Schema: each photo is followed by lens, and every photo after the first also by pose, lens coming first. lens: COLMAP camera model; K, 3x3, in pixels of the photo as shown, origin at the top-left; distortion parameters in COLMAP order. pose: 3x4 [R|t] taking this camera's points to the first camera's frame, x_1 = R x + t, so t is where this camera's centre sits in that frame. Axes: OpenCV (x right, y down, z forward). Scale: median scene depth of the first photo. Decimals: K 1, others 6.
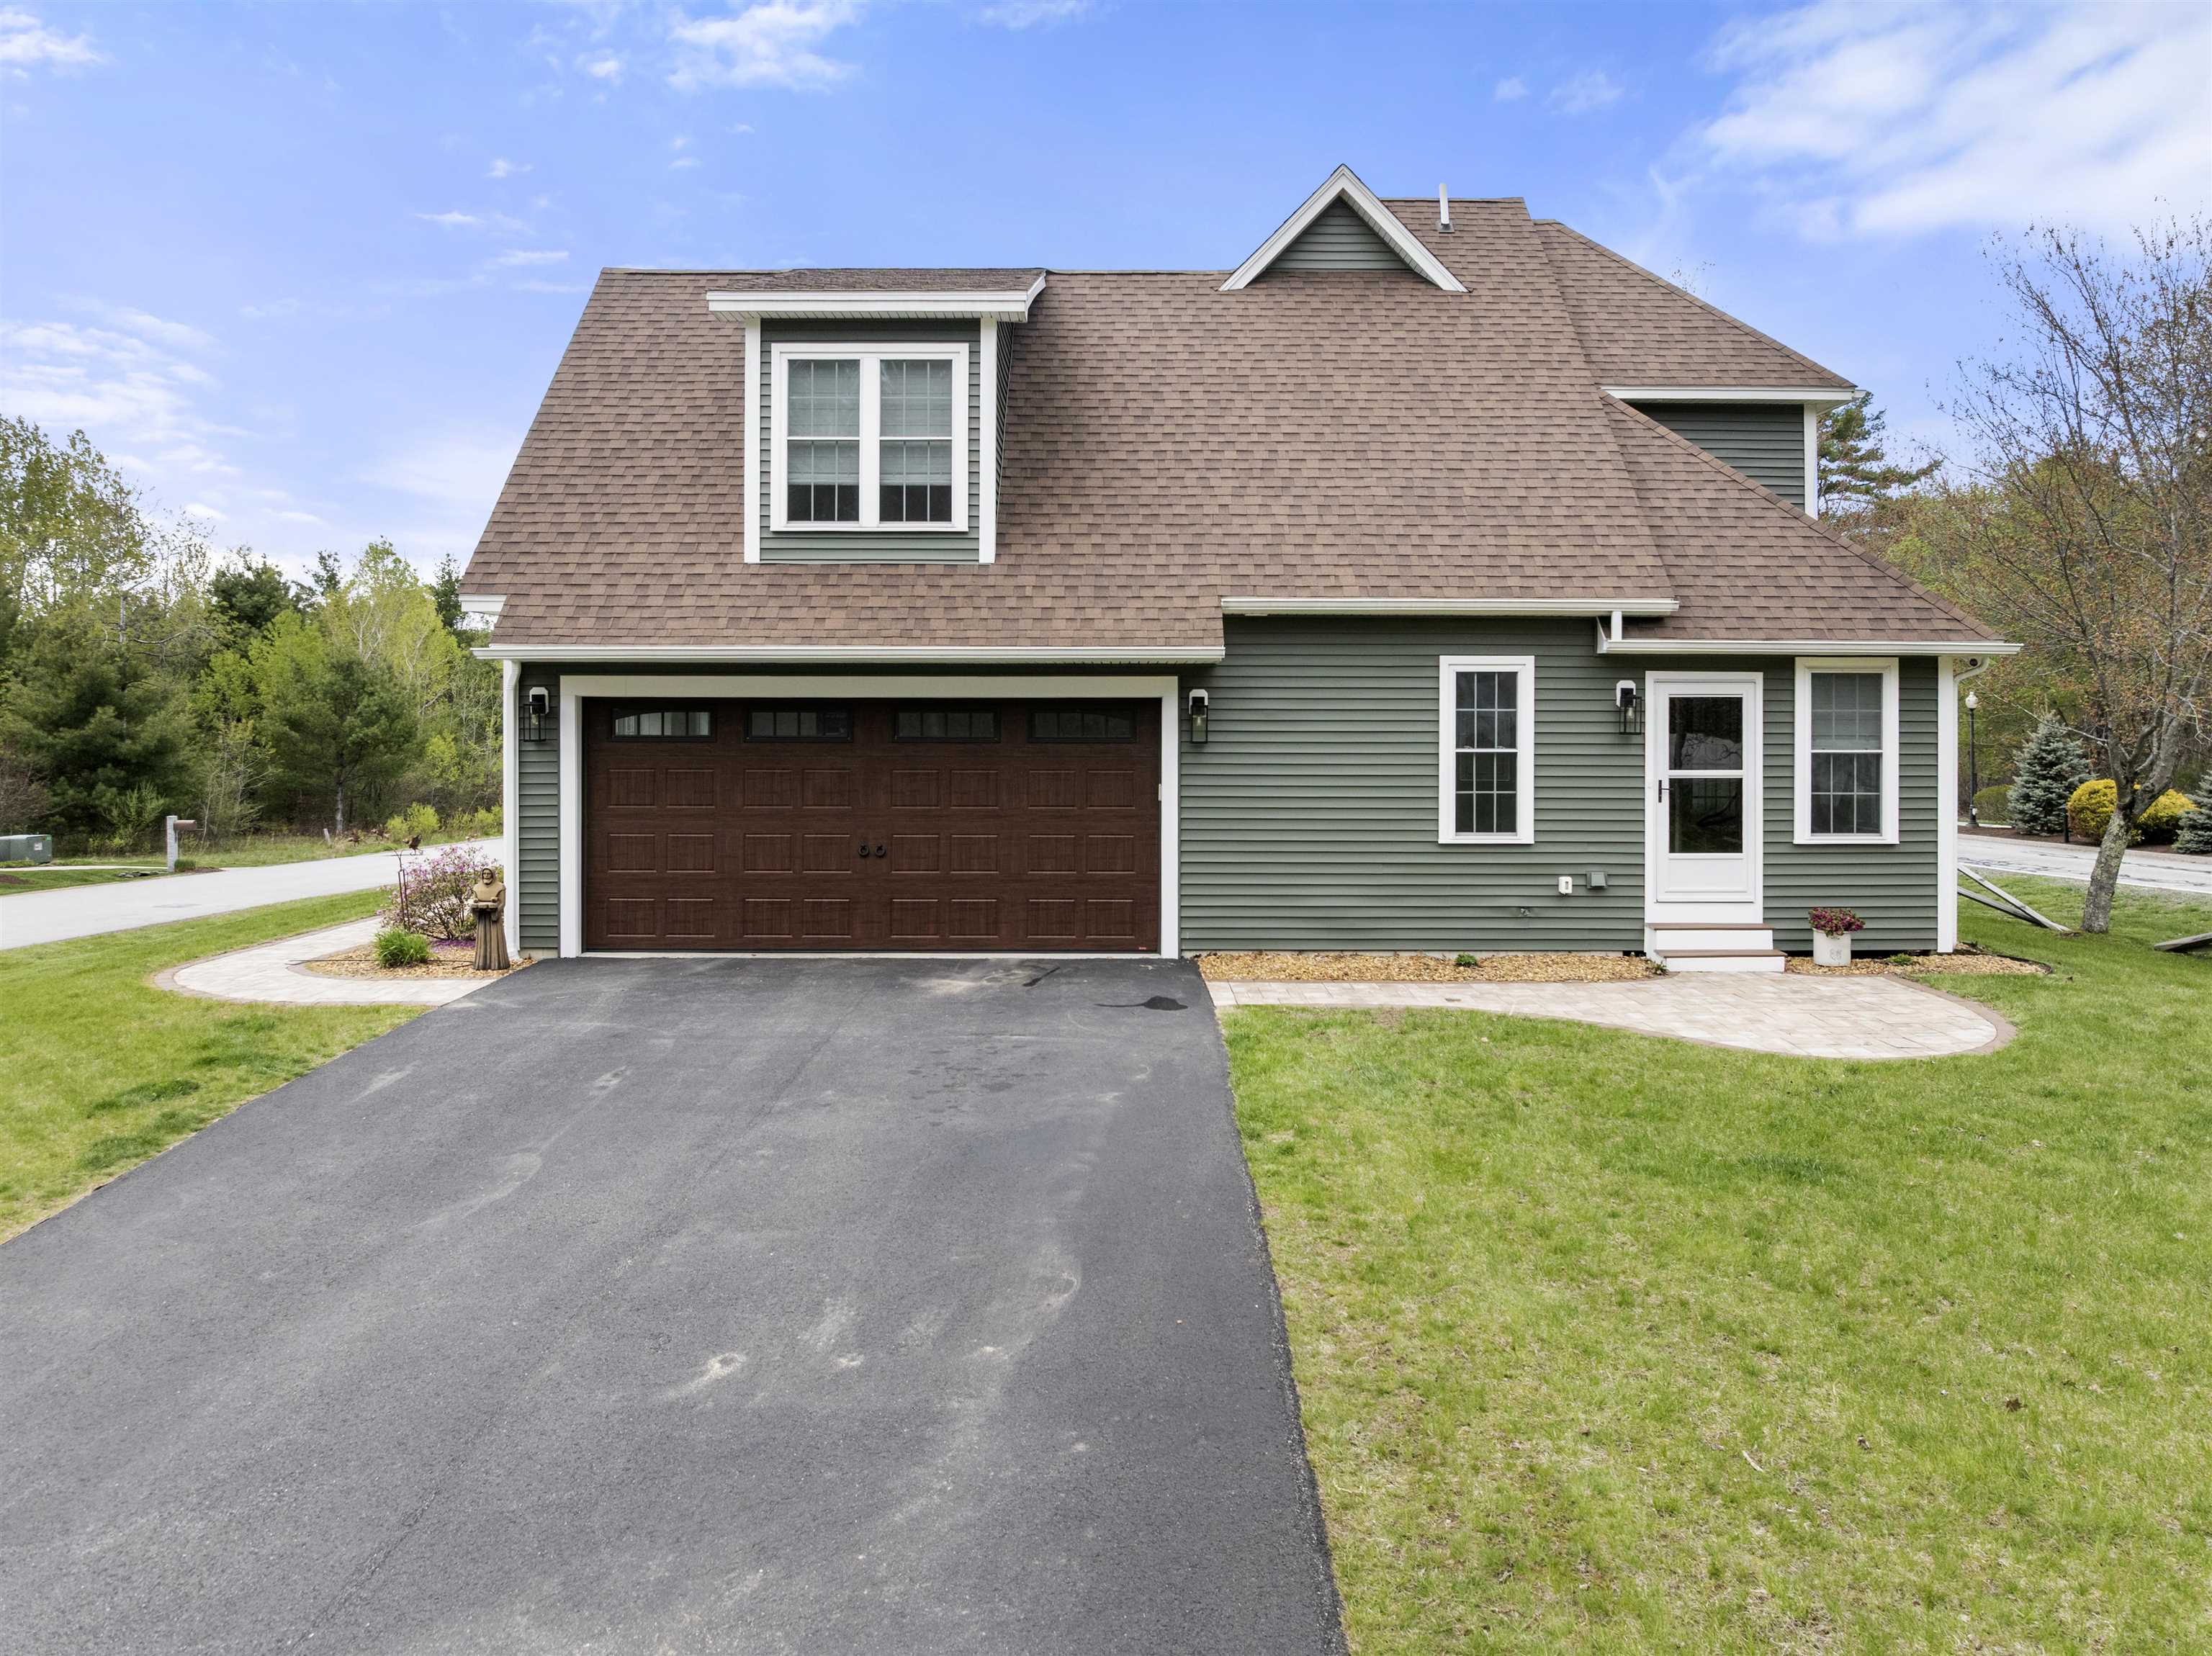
lens RADIAL K [[1593.9, 0, 1081.6], [0, 1593.9, 766.5], [0, 0, 1]] dist [-0.038368, 0.007902]
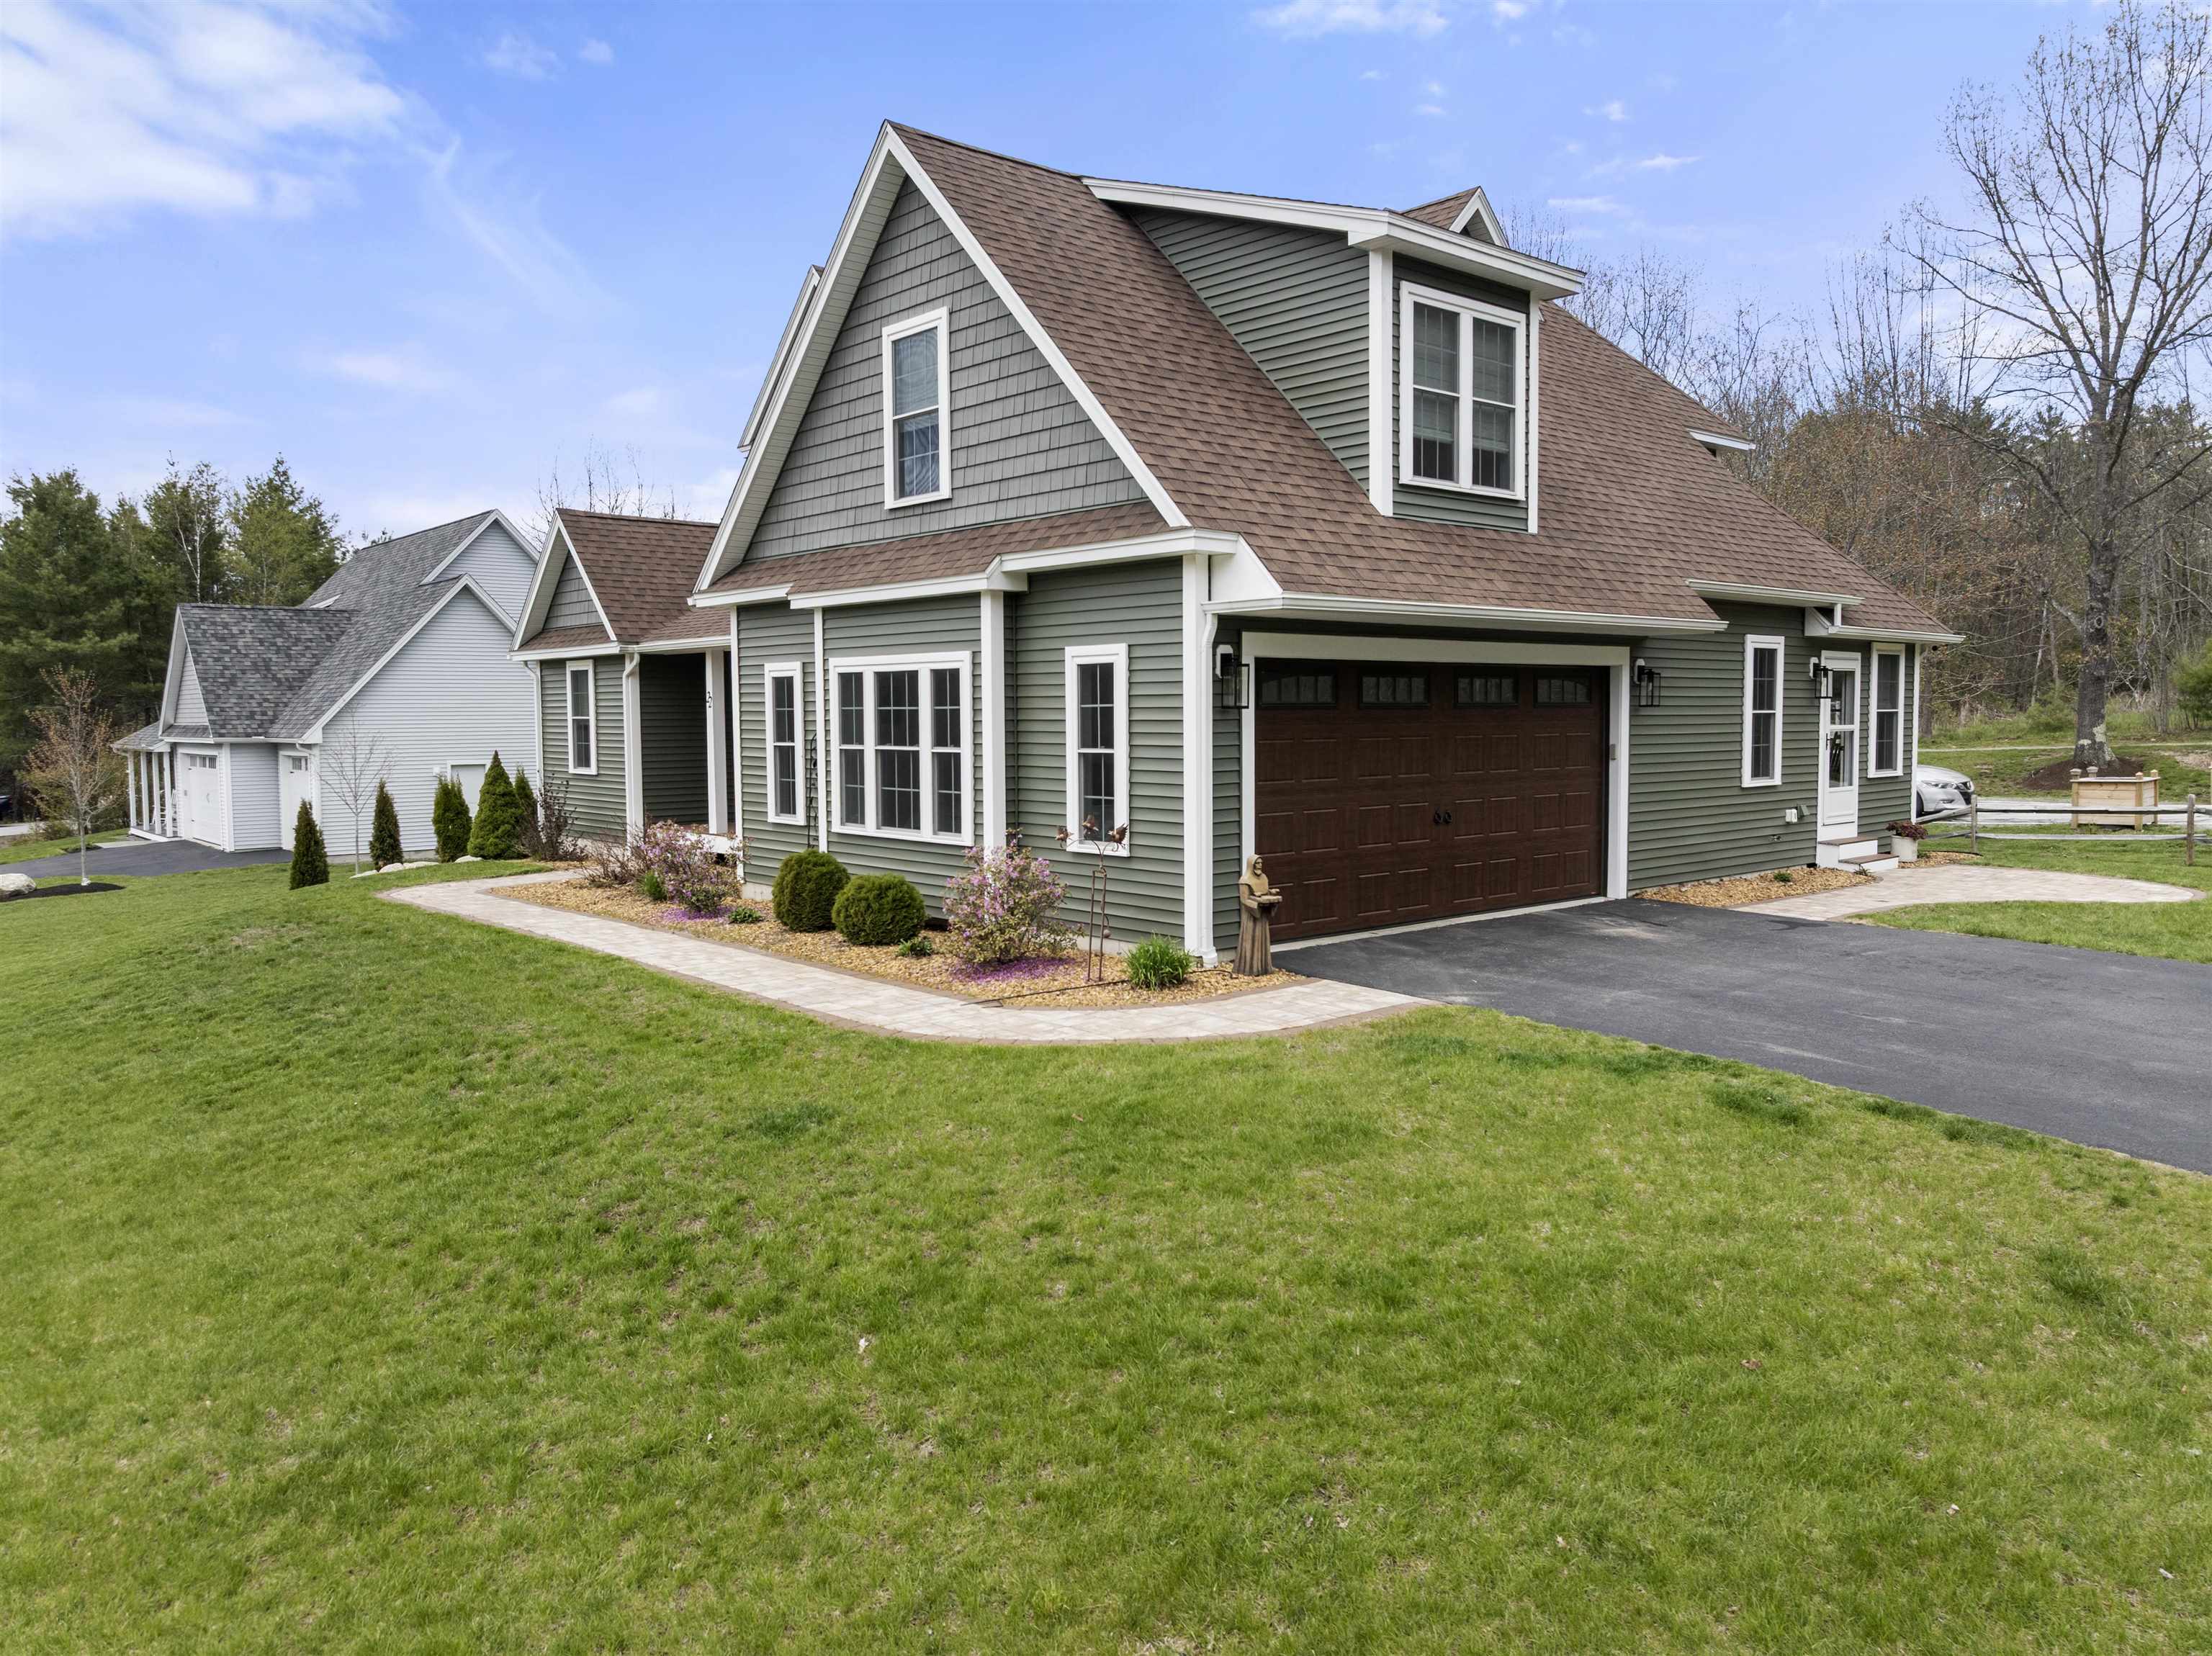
lens RADIAL K [[1593.9, 0, 1012.0], [0, 1593.9, 851.2], [0, 0, 1]] dist [-0.038368, 0.007902]
pose [[0.771718, -0.063584, 0.632779, -0.987007], [0.018462, 0.996810, 0.077648, -0.007963], [-0.635697, -0.048240, 0.770430, 0.411382]]
